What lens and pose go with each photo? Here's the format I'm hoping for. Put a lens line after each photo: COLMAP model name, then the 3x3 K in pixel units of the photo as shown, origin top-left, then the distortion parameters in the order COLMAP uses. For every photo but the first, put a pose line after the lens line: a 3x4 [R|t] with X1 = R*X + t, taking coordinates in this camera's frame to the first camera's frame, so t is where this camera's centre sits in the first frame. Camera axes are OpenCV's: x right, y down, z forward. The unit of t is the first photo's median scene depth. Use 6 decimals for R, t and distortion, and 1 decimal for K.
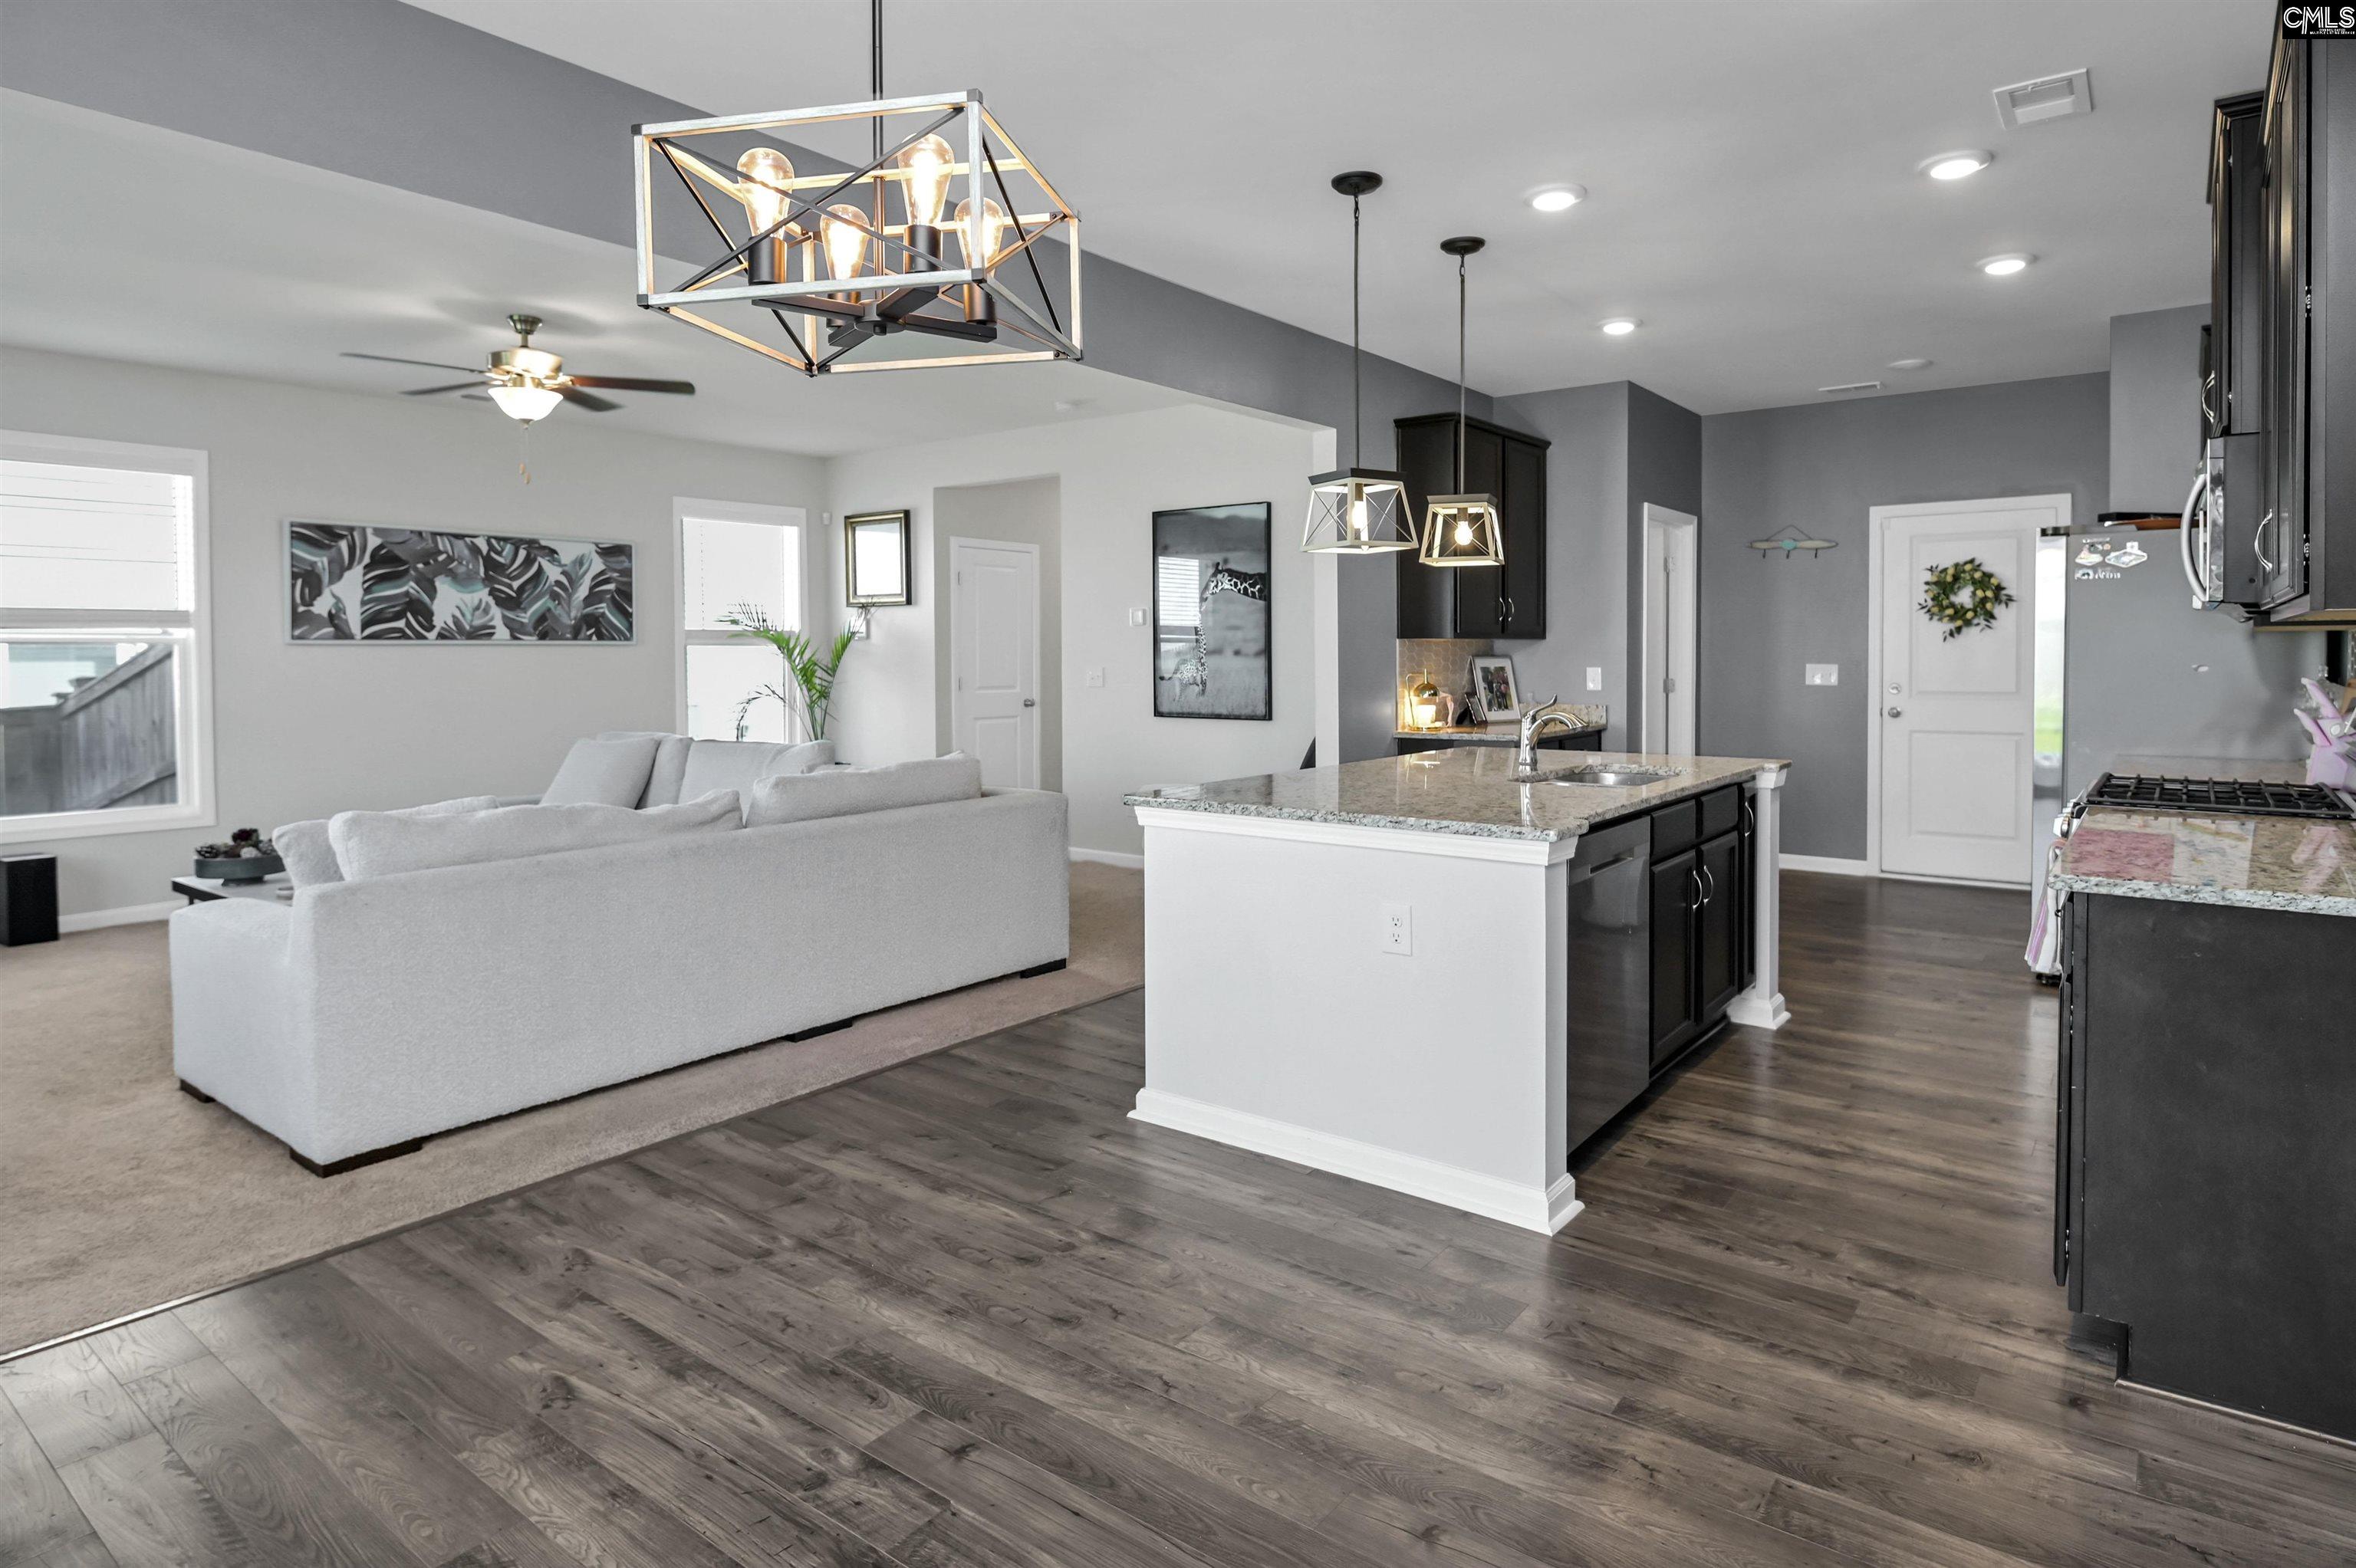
lens RADIAL K [[1234.3, 0, 1228.9], [0, 1234.3, 682.4], [0, 0, 1]] dist [-0.001372, -0.002260]
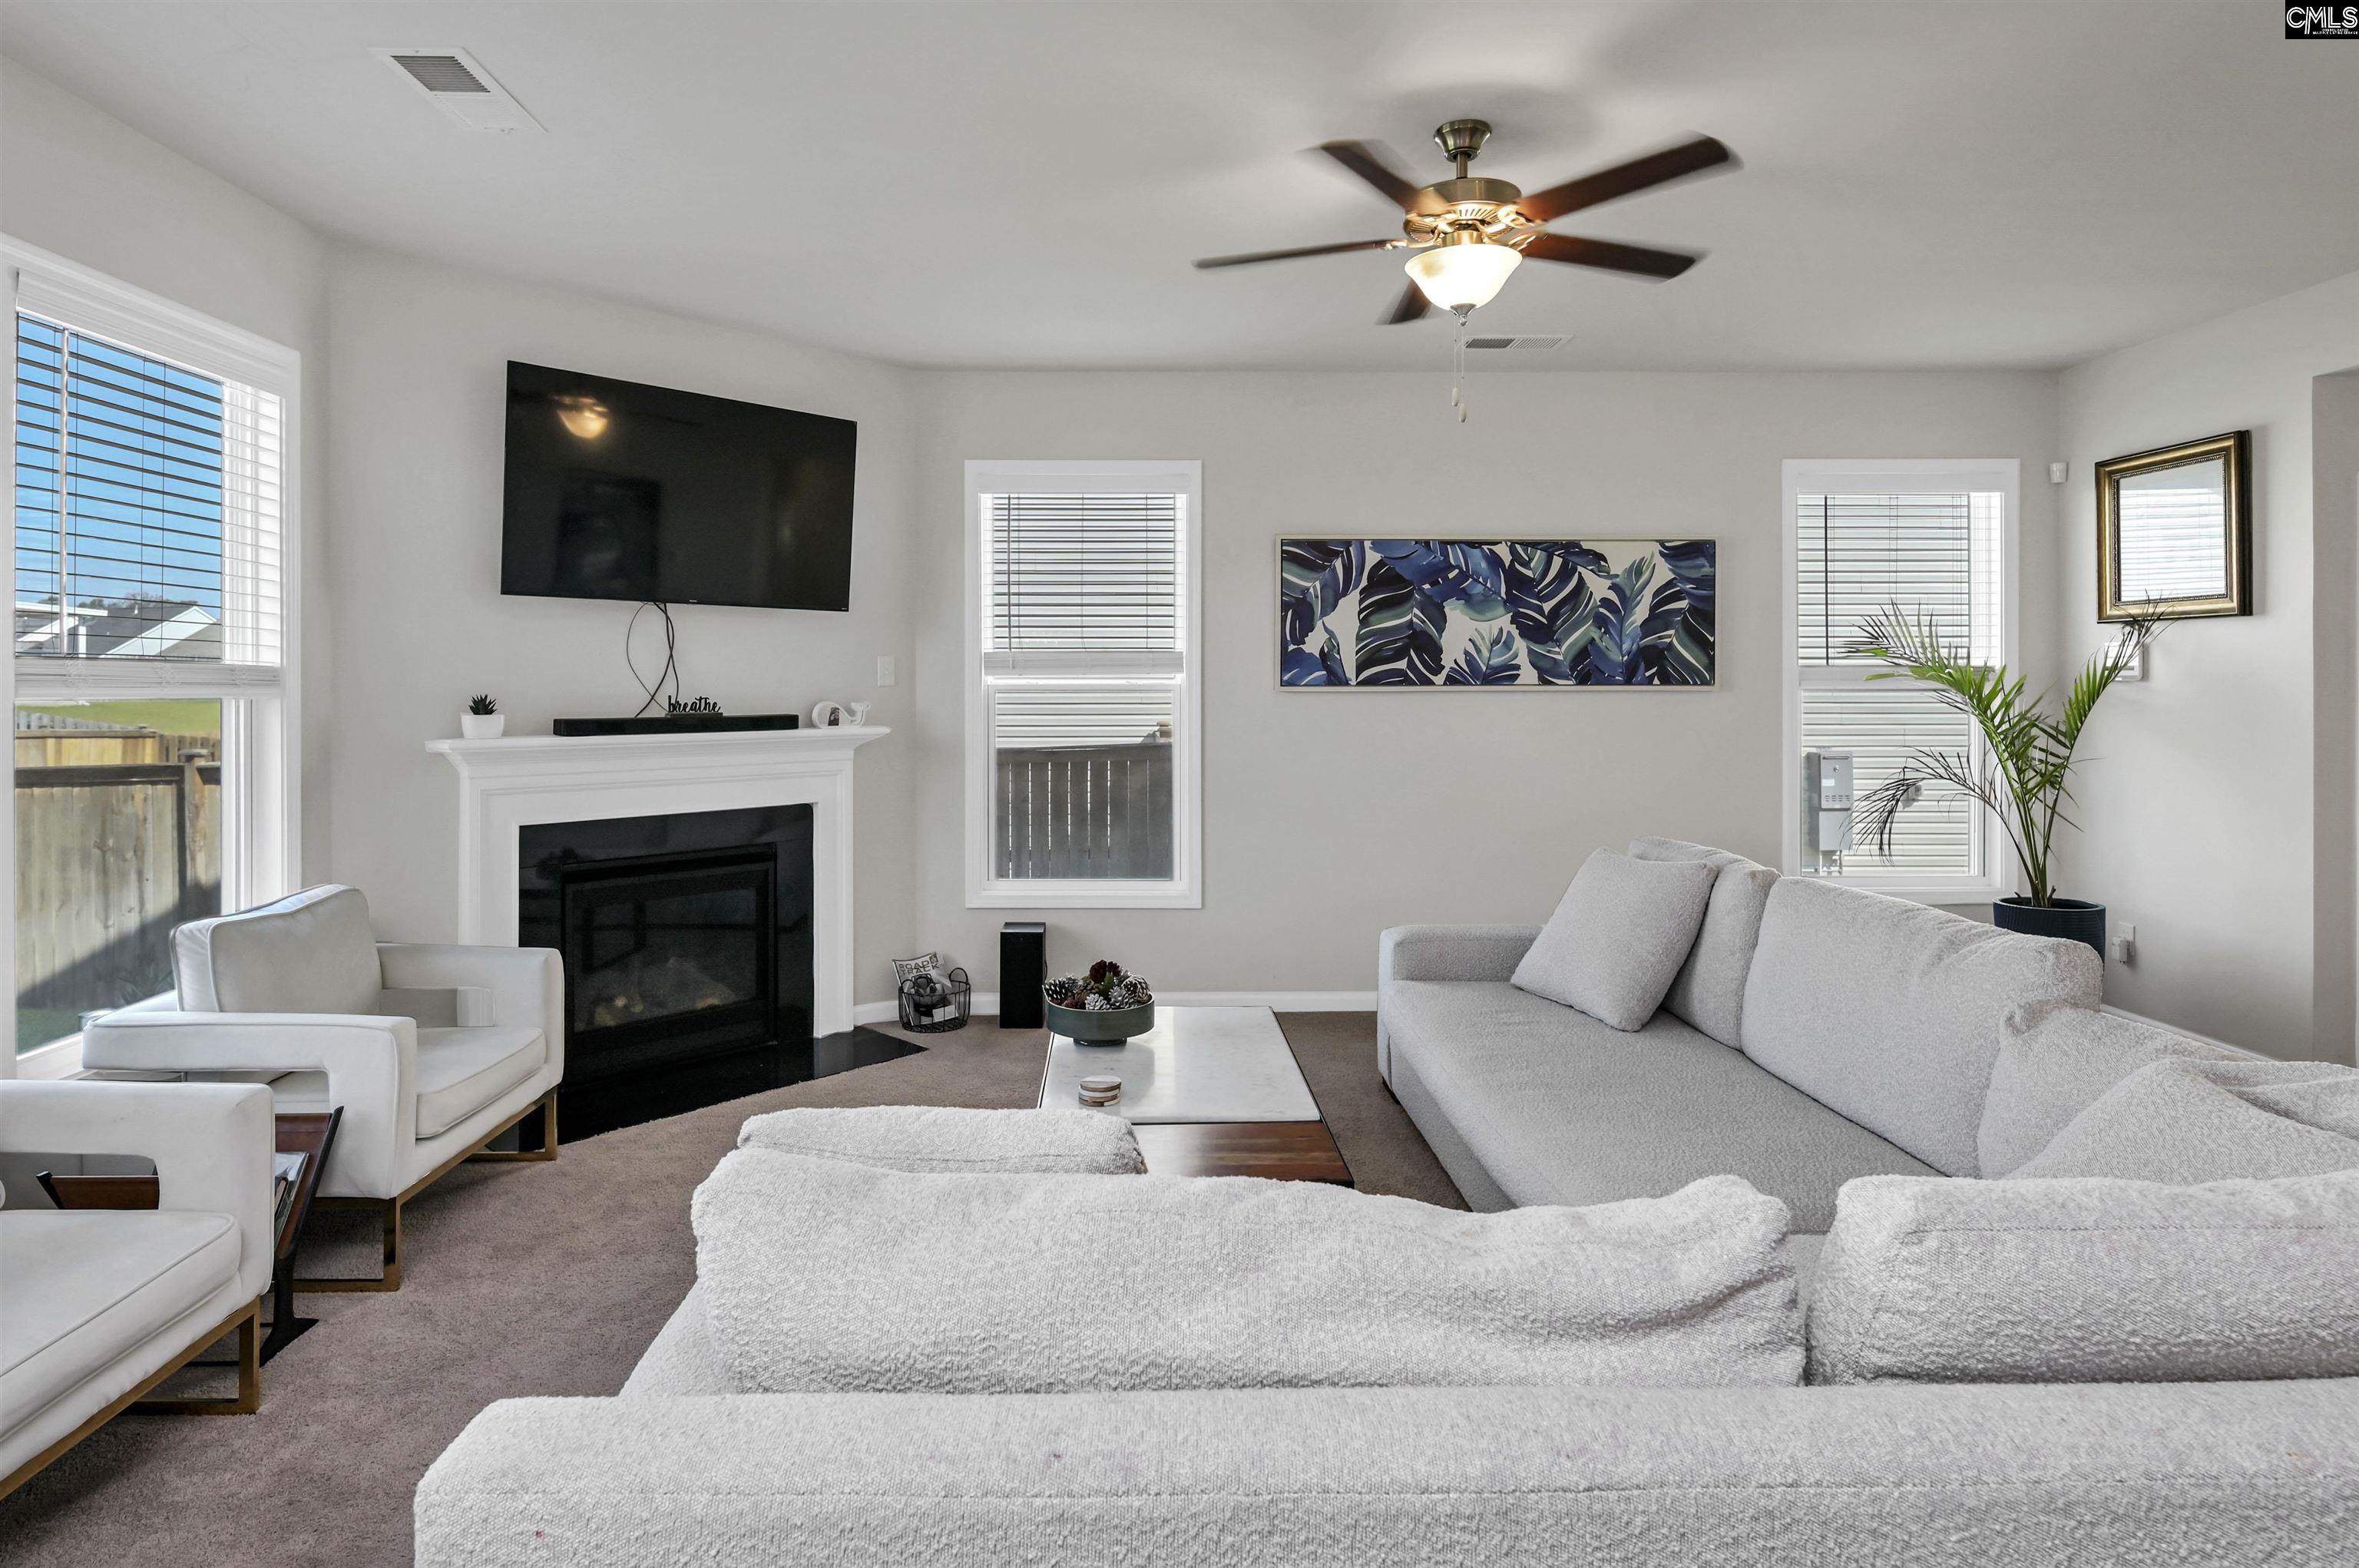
lens RADIAL K [[1236.0, 0, 1154.4], [0, 1236.0, 686.6], [0, 0, 1]] dist [-0.001372, -0.002260]
pose [[0.594468, 0.007060, -0.804088, -0.139945], [-0.021962, 0.999731, -0.007459, -0.022989], [0.803819, 0.022094, 0.594464, 0.395573]]
